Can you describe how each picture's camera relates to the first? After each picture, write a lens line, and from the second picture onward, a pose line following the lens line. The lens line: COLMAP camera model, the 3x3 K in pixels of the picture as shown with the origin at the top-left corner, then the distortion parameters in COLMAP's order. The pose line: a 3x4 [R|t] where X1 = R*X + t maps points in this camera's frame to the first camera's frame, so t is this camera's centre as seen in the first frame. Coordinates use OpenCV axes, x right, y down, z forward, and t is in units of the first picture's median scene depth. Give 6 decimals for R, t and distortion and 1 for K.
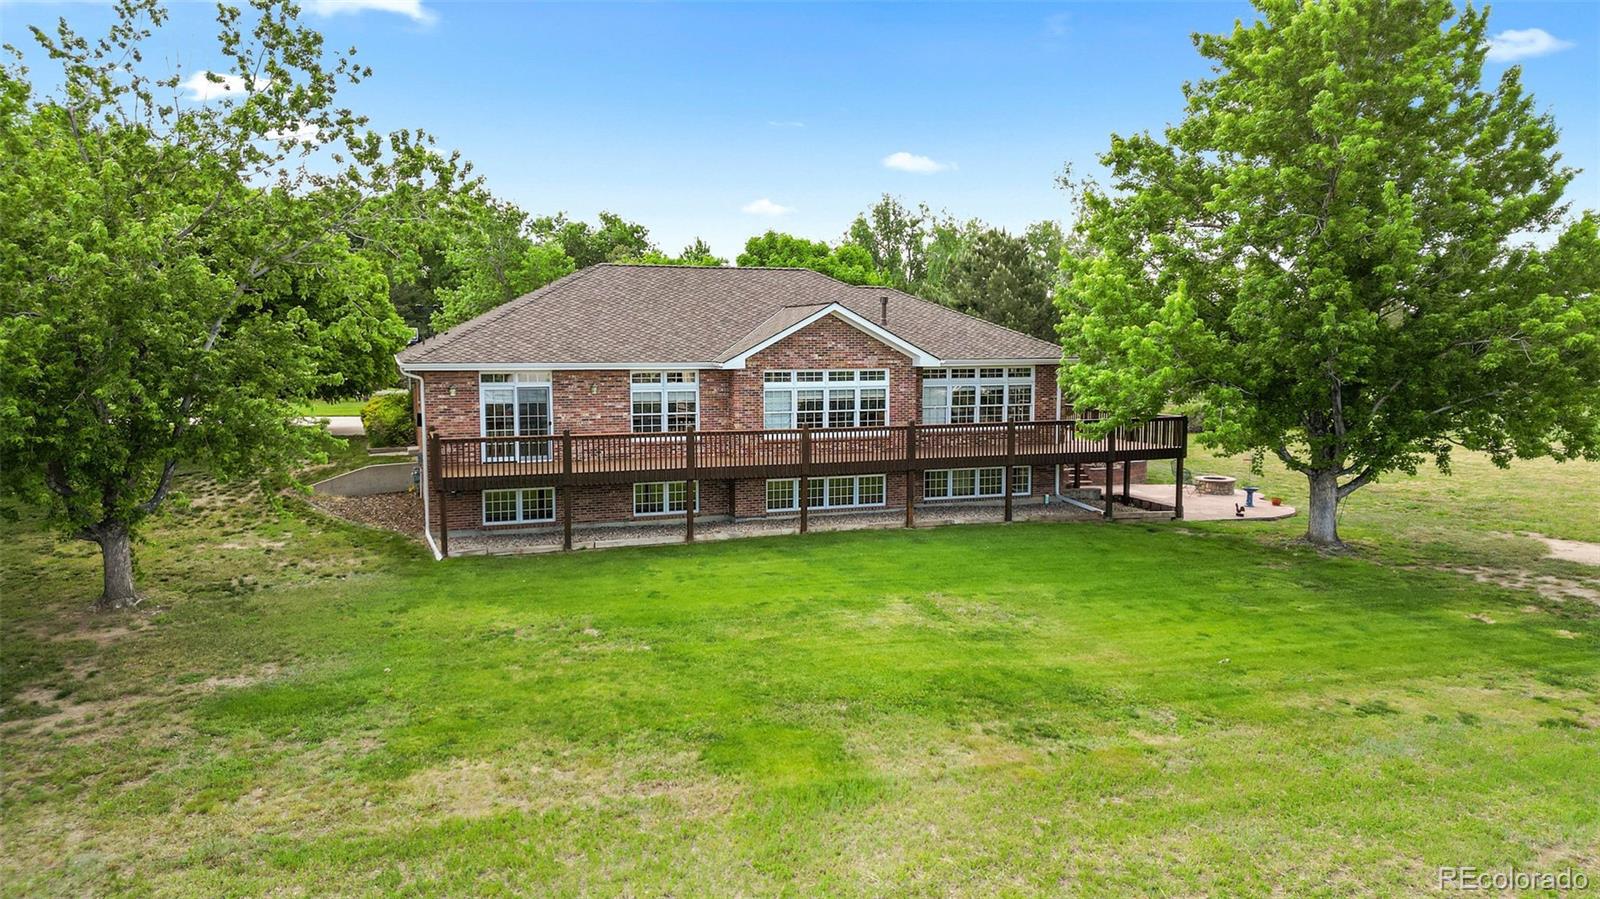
lens RADIAL K [[1159.3, 0, 800.5], [0, 1159.3, 453.3], [0, 0, 1]] dist [0.138786, -0.155215]
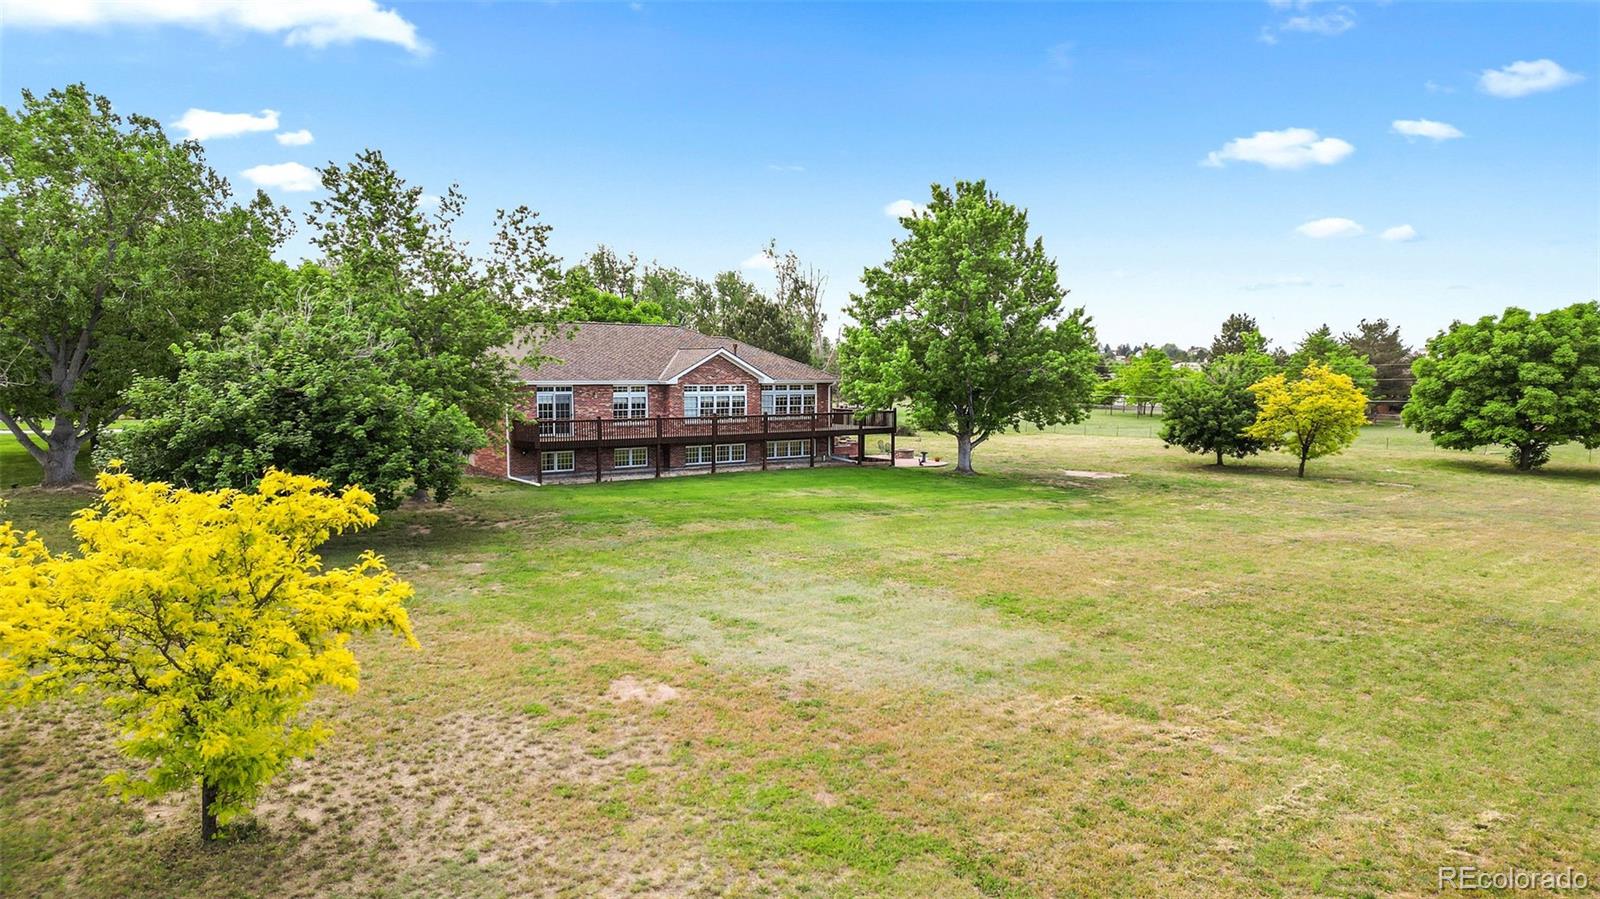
lens RADIAL K [[1159.3, 0, 800.5], [0, 1159.3, 453.3], [0, 0, 1]] dist [0.138786, -0.155215]
pose [[0.954400, -0.020097, 0.297854, -0.416209], [0.027604, 0.999398, -0.021018, 0.080915], [-0.297253, 0.028282, 0.954380, -0.806962]]
